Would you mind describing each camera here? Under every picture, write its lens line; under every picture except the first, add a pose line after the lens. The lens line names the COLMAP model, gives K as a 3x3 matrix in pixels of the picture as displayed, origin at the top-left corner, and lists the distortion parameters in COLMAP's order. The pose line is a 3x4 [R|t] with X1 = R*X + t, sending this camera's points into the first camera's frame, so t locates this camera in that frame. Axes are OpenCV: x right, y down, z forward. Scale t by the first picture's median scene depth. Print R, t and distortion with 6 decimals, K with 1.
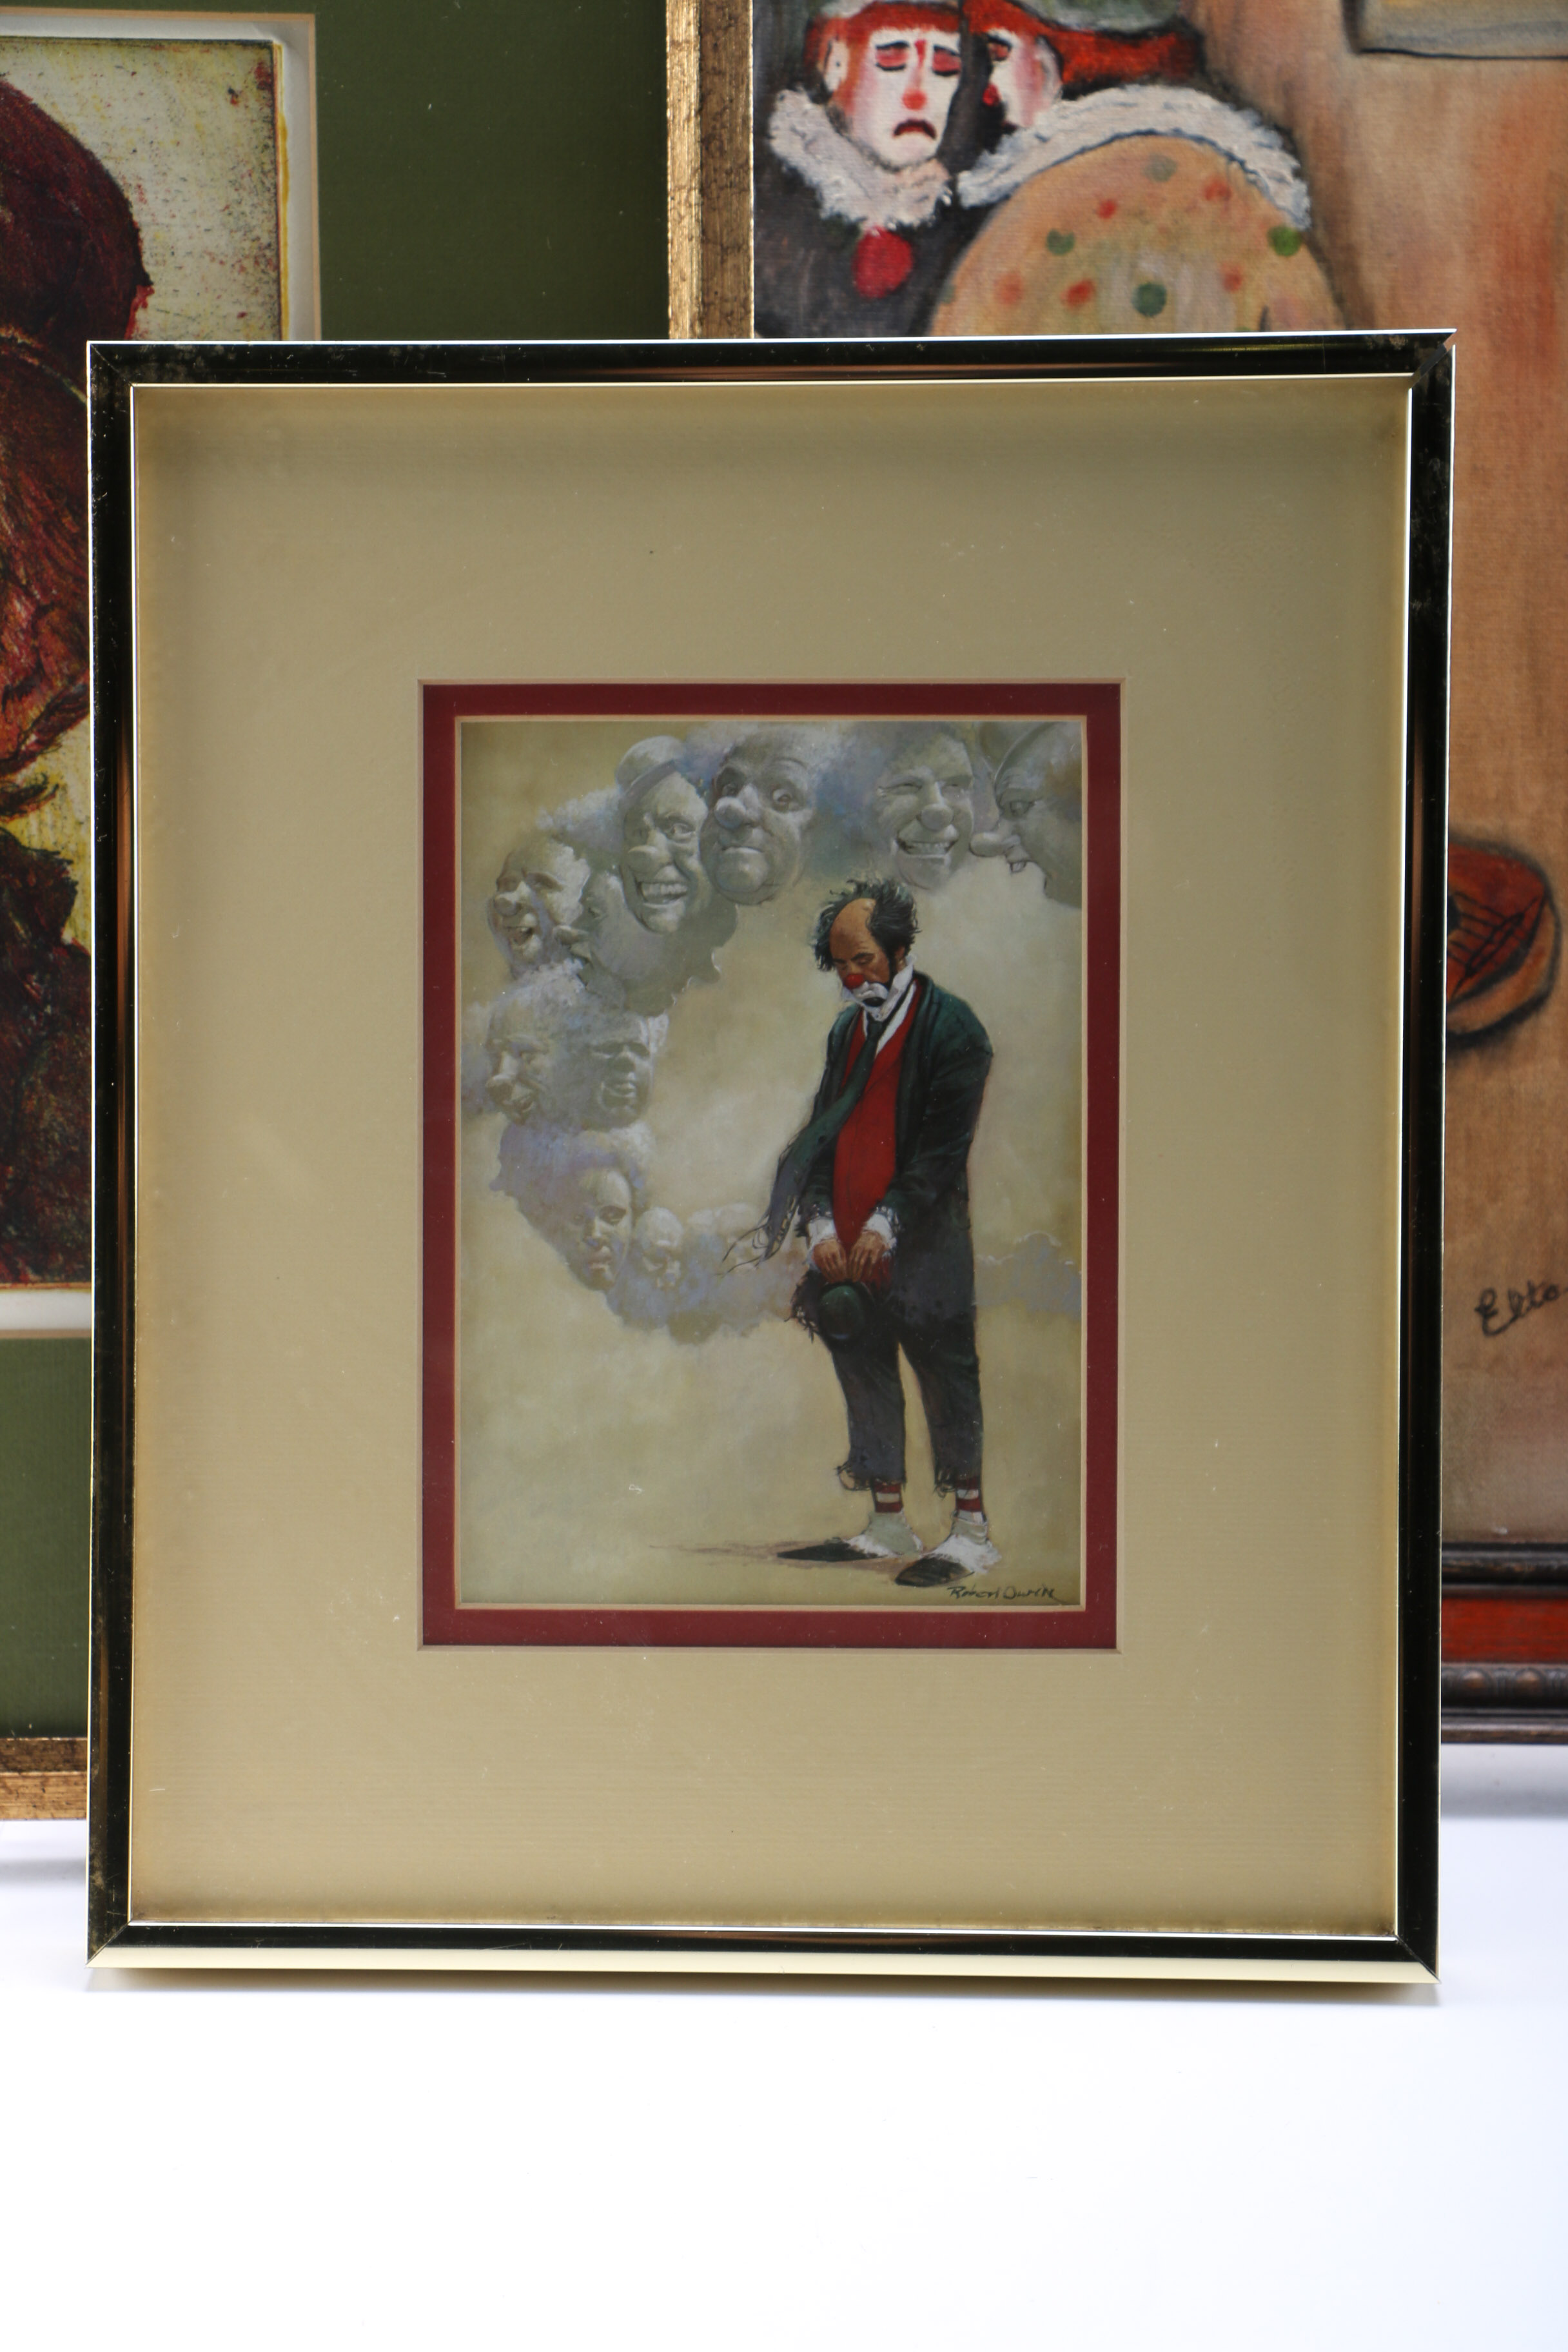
lens RADIAL K [[6313.8, 0, 787.6], [0, 6313.8, 1214.3], [0, 0, 1]] dist [0.466910, 0.000000]
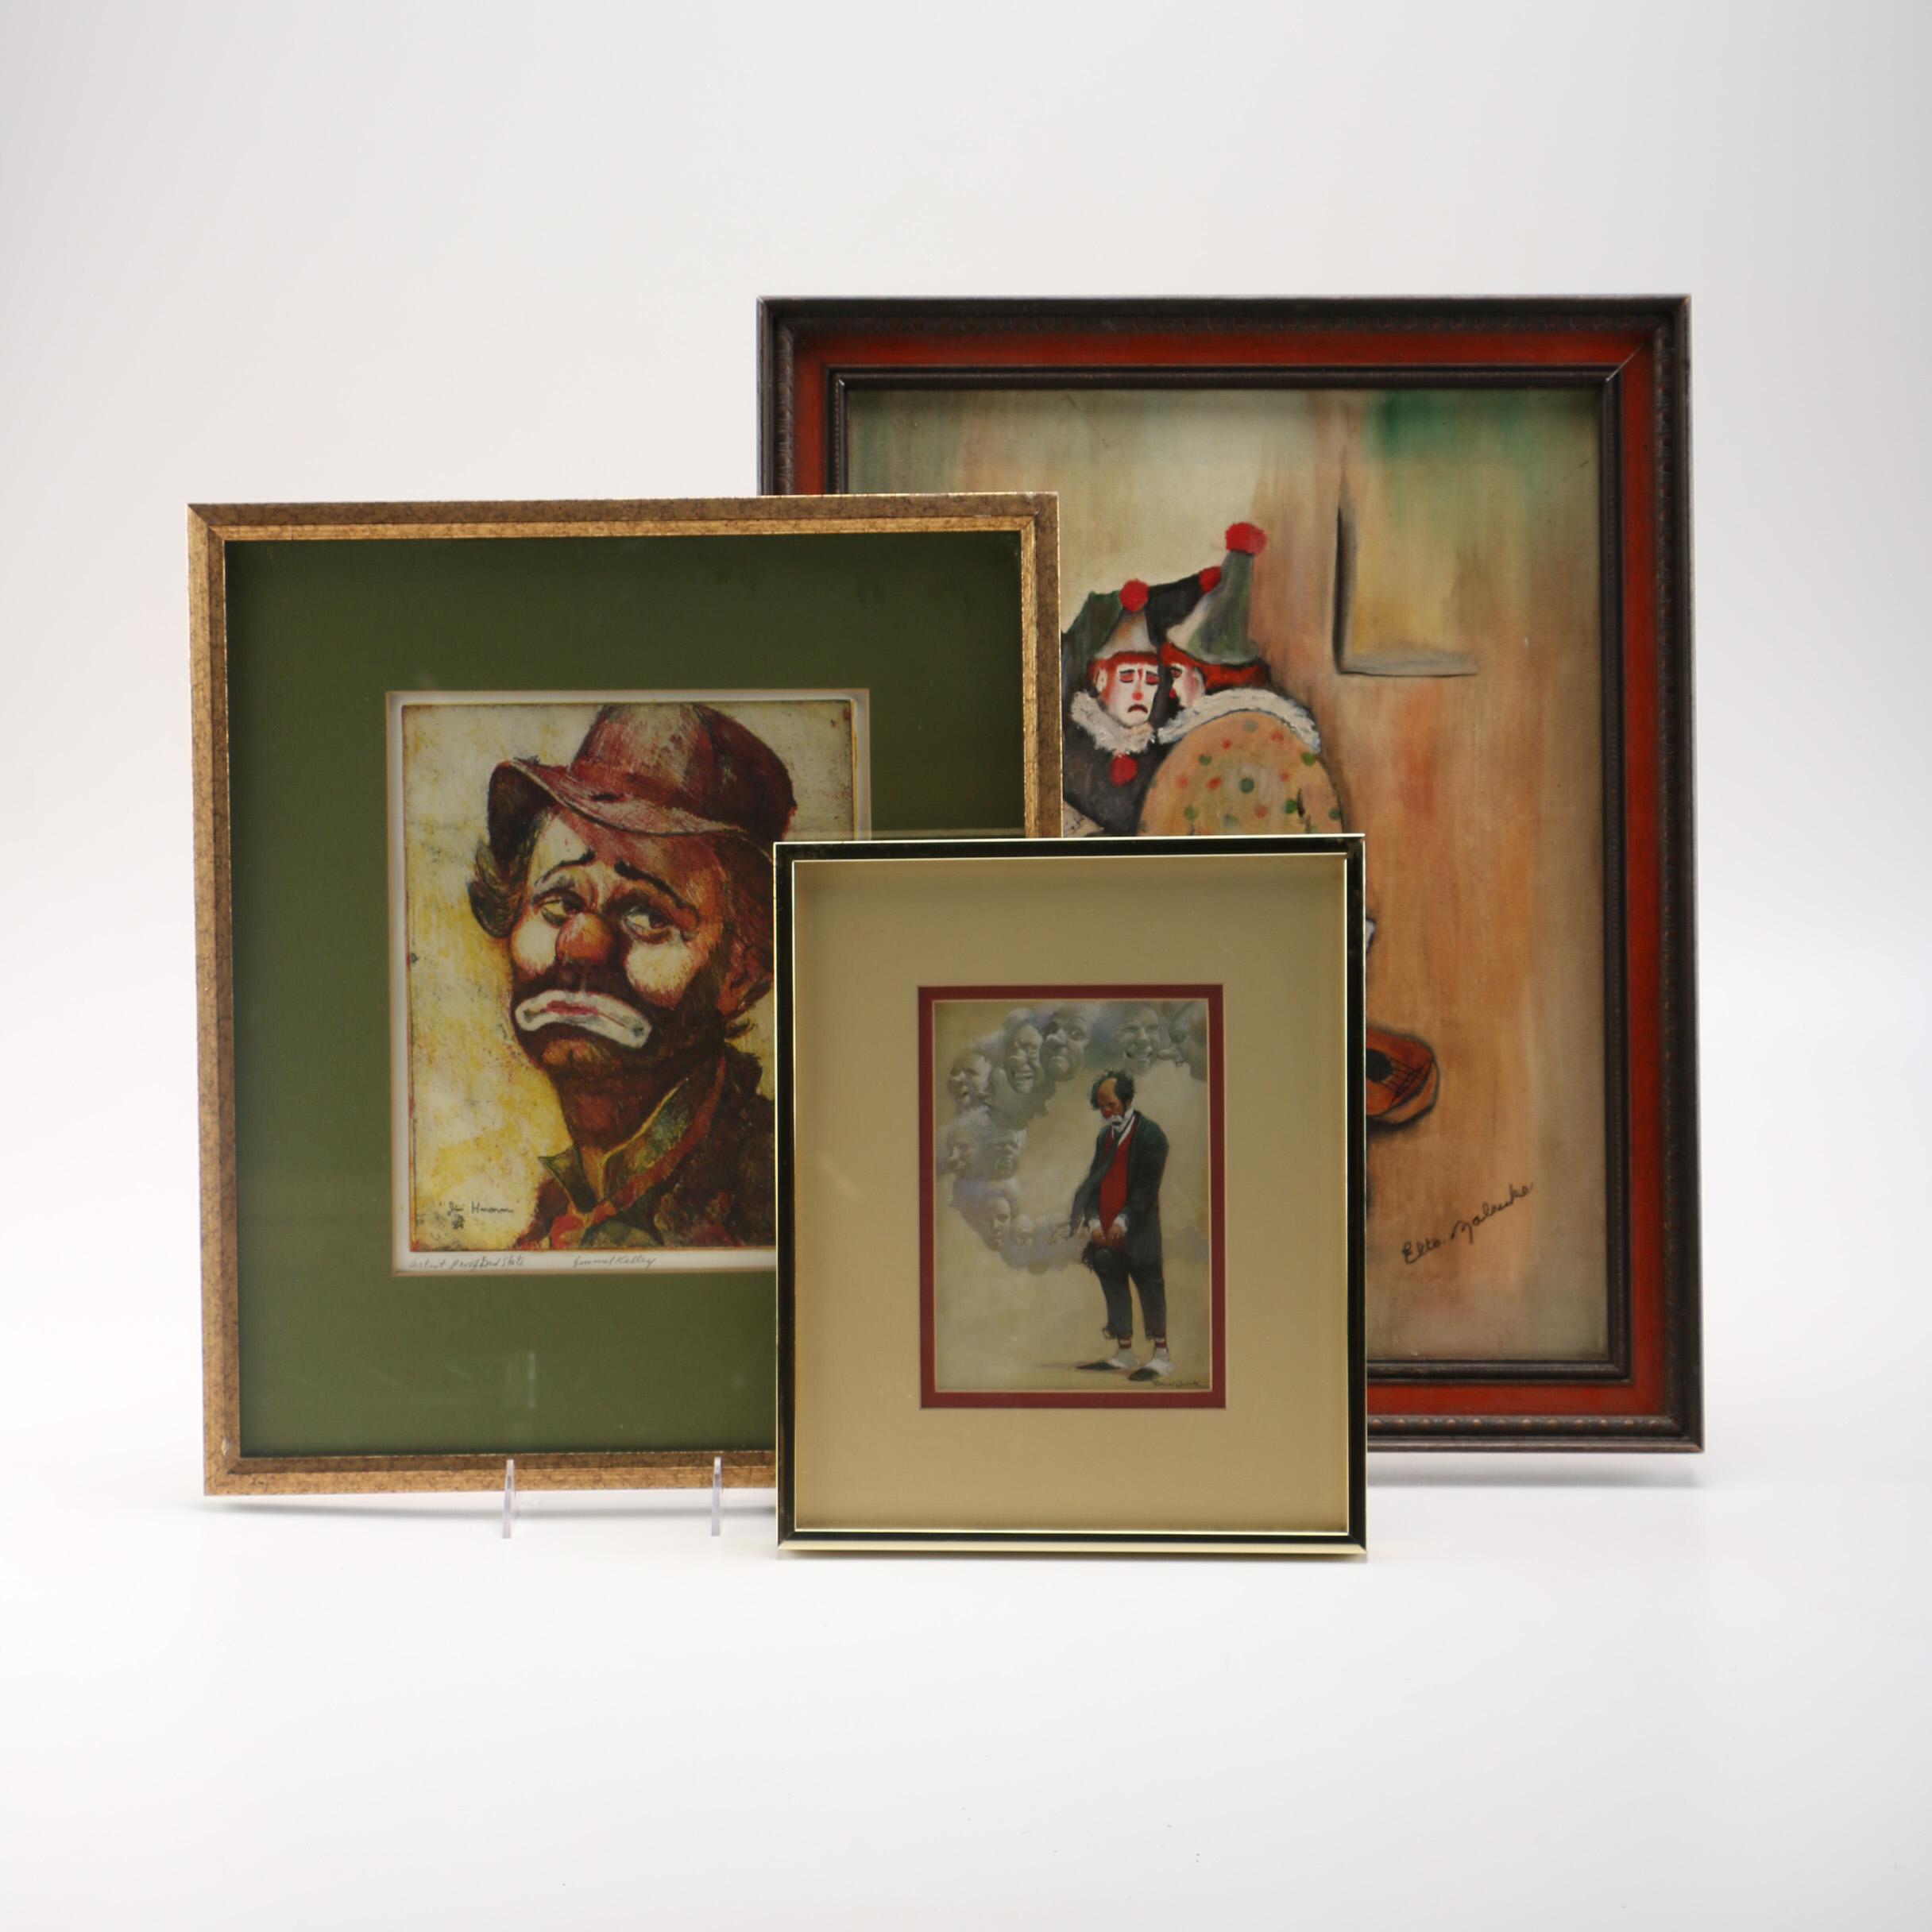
lens RADIAL K [[7372.5, 0, 973.4], [0, 7372.5, 867.6], [0, 0, 1]] dist [0.498576, 0.000000]
pose [[0.999543, -0.007908, -0.029177, 0.040106], [0.007555, 0.999897, -0.012193, -0.093100], [0.029270, 0.011967, 0.999500, -1.647170]]
